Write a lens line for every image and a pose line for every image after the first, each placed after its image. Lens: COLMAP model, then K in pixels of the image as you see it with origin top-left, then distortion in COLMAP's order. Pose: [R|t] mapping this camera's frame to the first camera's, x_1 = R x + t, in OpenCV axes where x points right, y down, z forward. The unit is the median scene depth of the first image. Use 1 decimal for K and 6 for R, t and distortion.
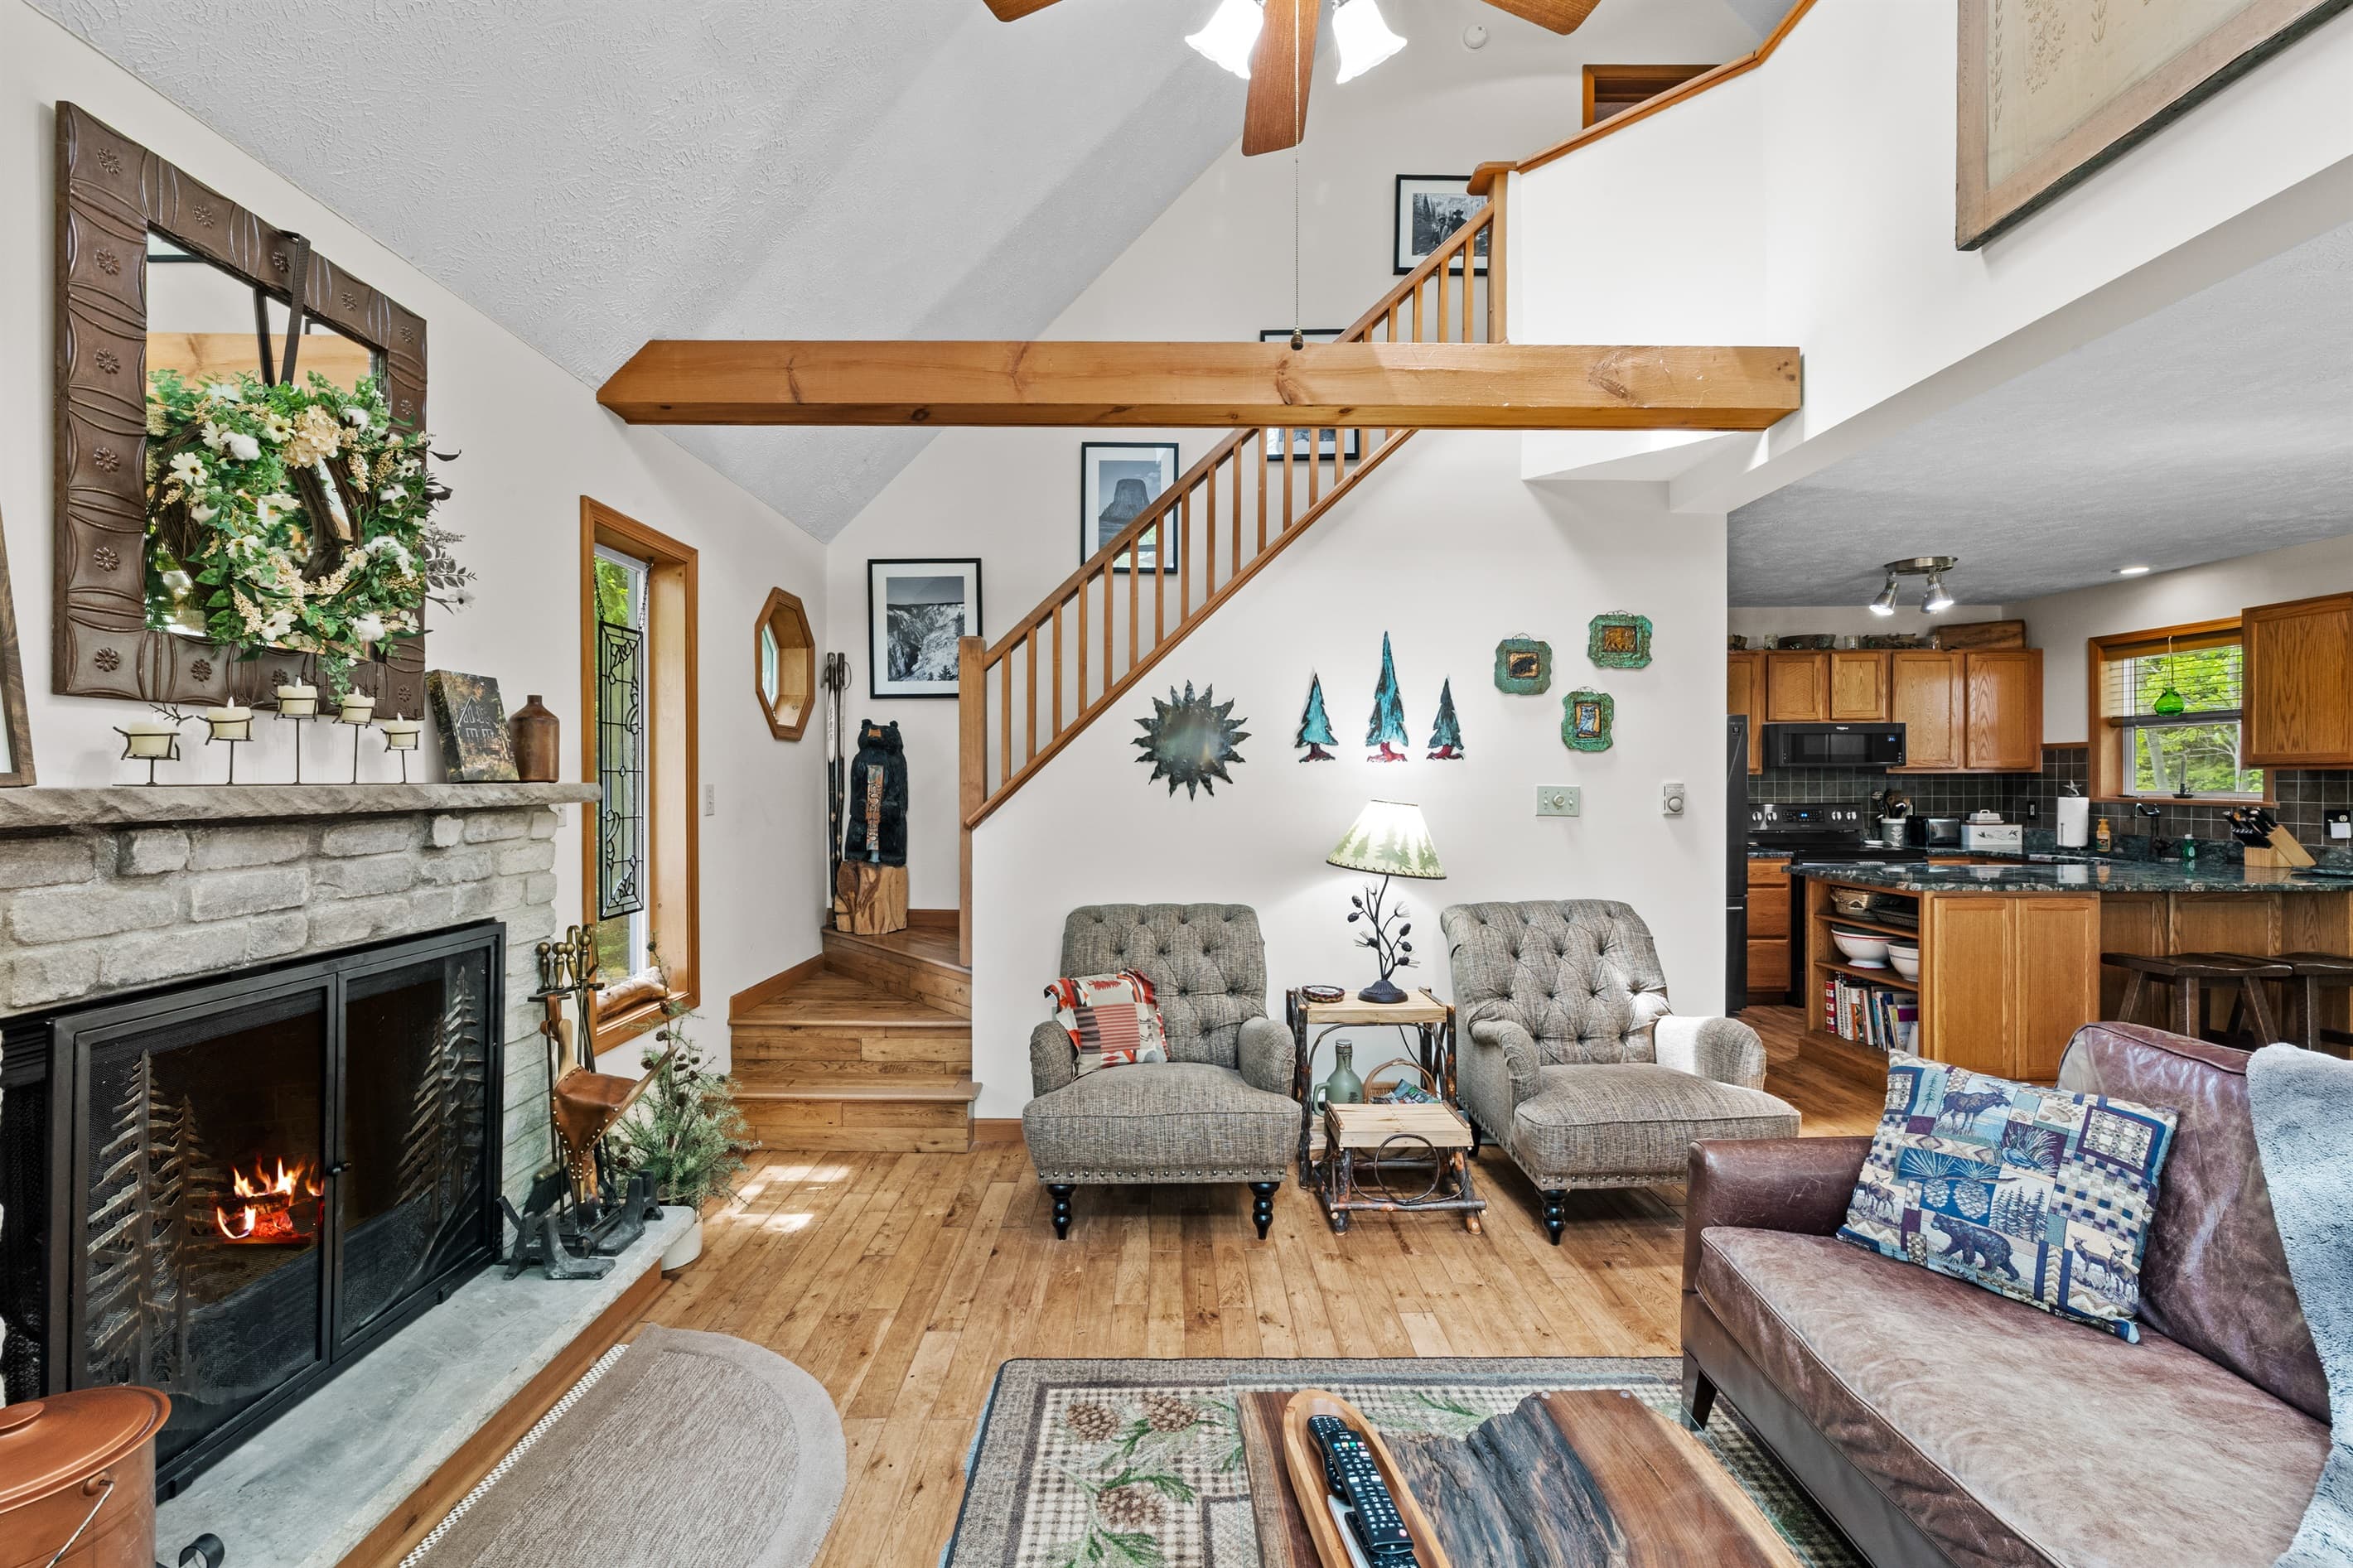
lens RADIAL K [[1006.0, 0, 1169.9], [0, 1006.0, 773.1], [0, 0, 1]] dist [-0.001931, -0.000474]
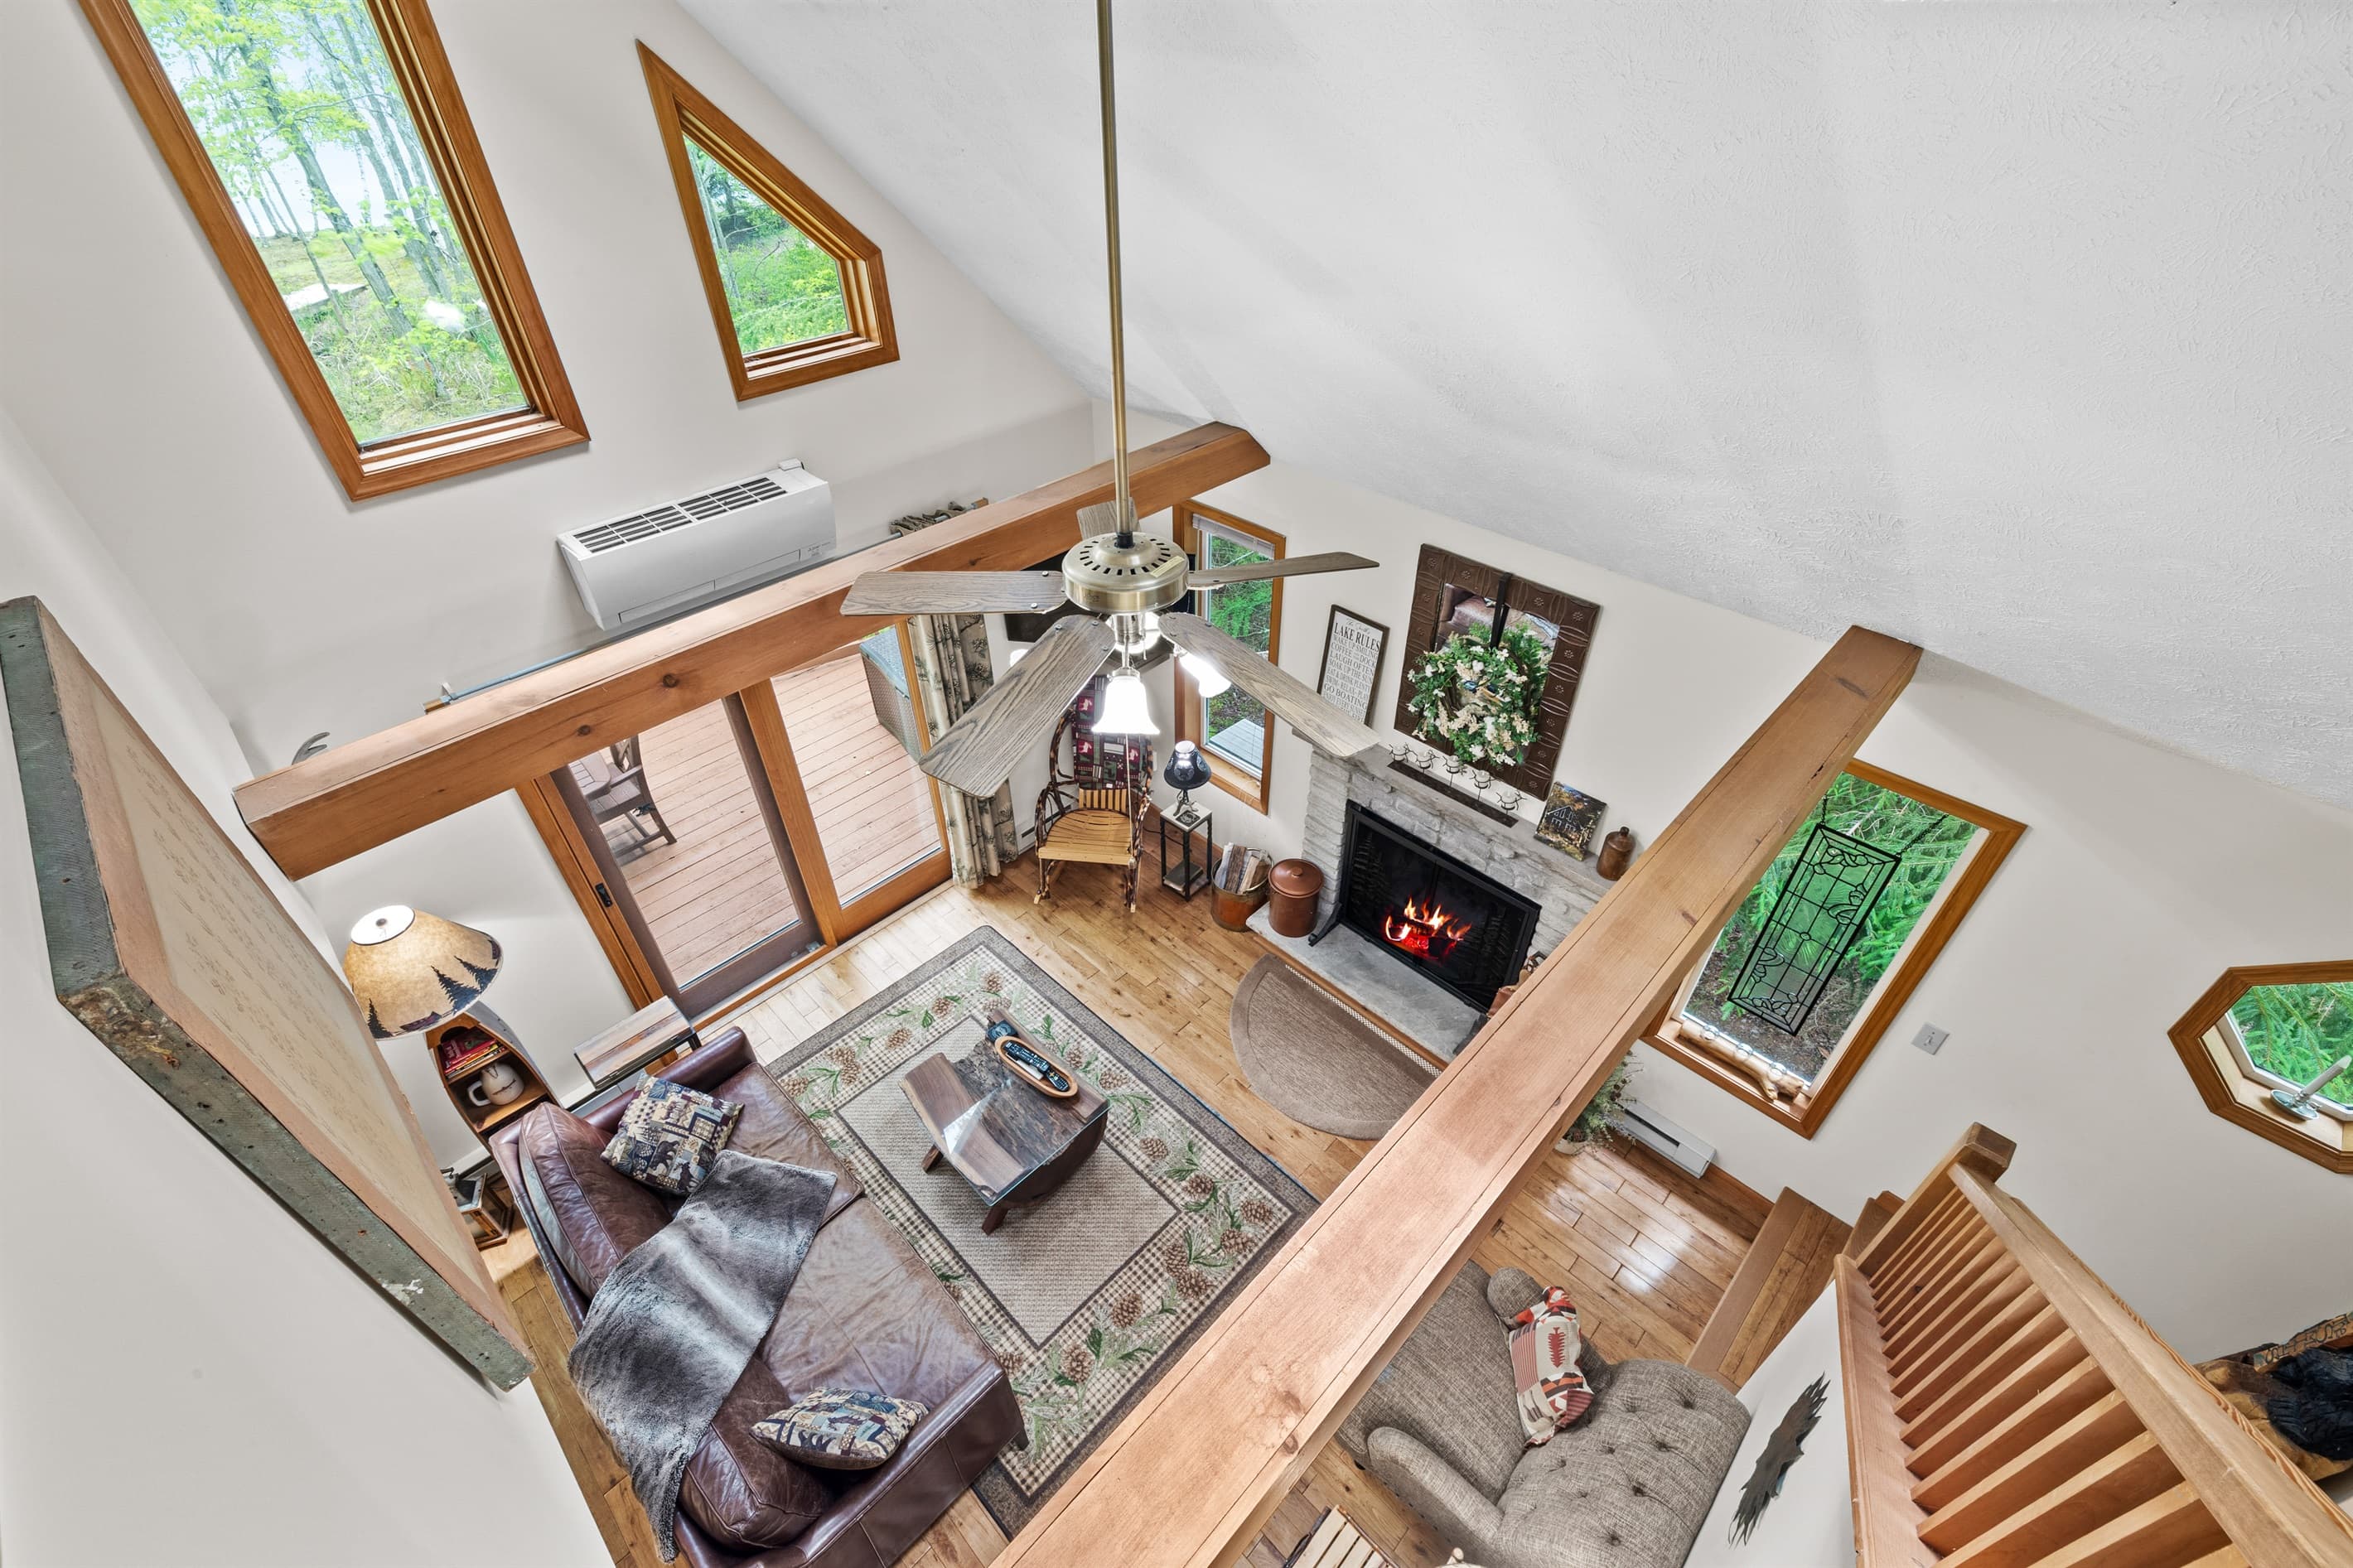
lens RADIAL K [[1006.0, 0, 1183.8], [0, 1006.0, 779.5], [0, 0, 1]] dist [-0.001931, -0.000474]
pose [[-0.701515, 0.447906, -0.554308, 0.704141], [0.006508, 0.781801, 0.623494, -1.214488], [0.712625, 0.433782, -0.551360, 1.509457]]
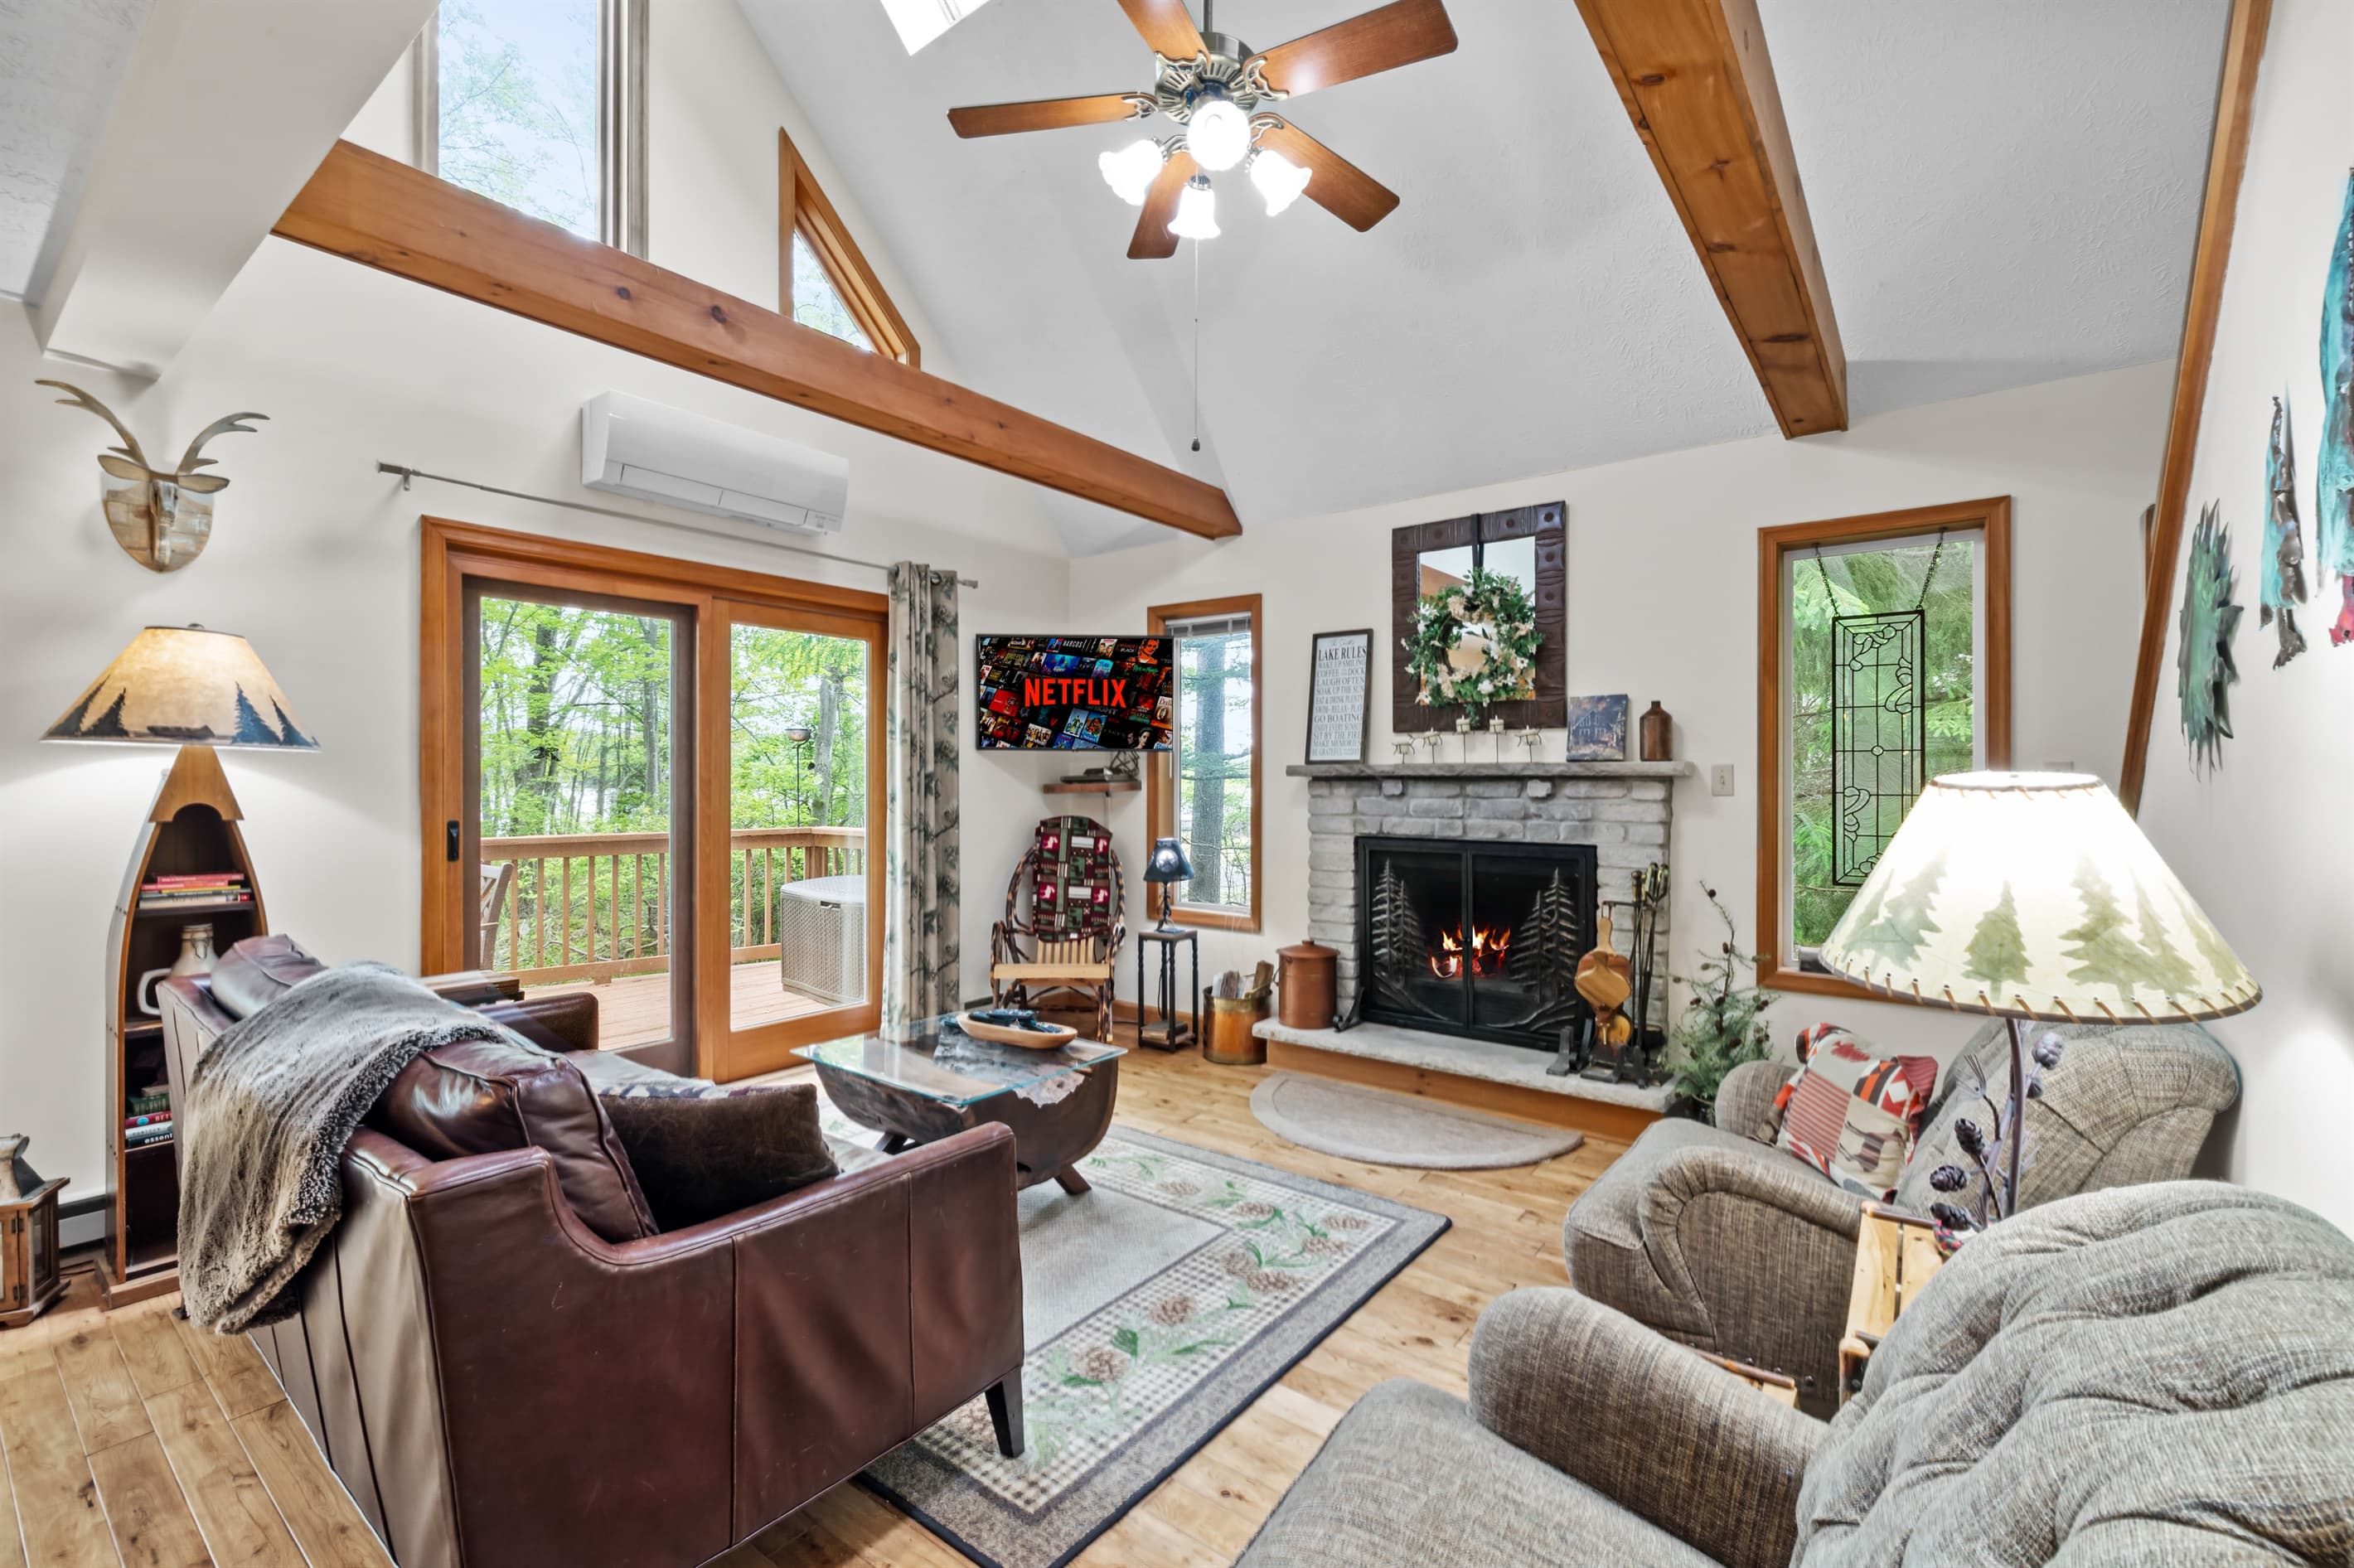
lens RADIAL K [[1006.5, 0, 1203.8], [0, 1006.5, 777.5], [0, 0, 1]] dist [-0.001931, -0.000474]
pose [[-0.595076, -0.004249, -0.803658, 1.040617], [0.002678, 0.999970, -0.007270, 0.047410], [0.803665, -0.006478, -0.595047, 1.525969]]
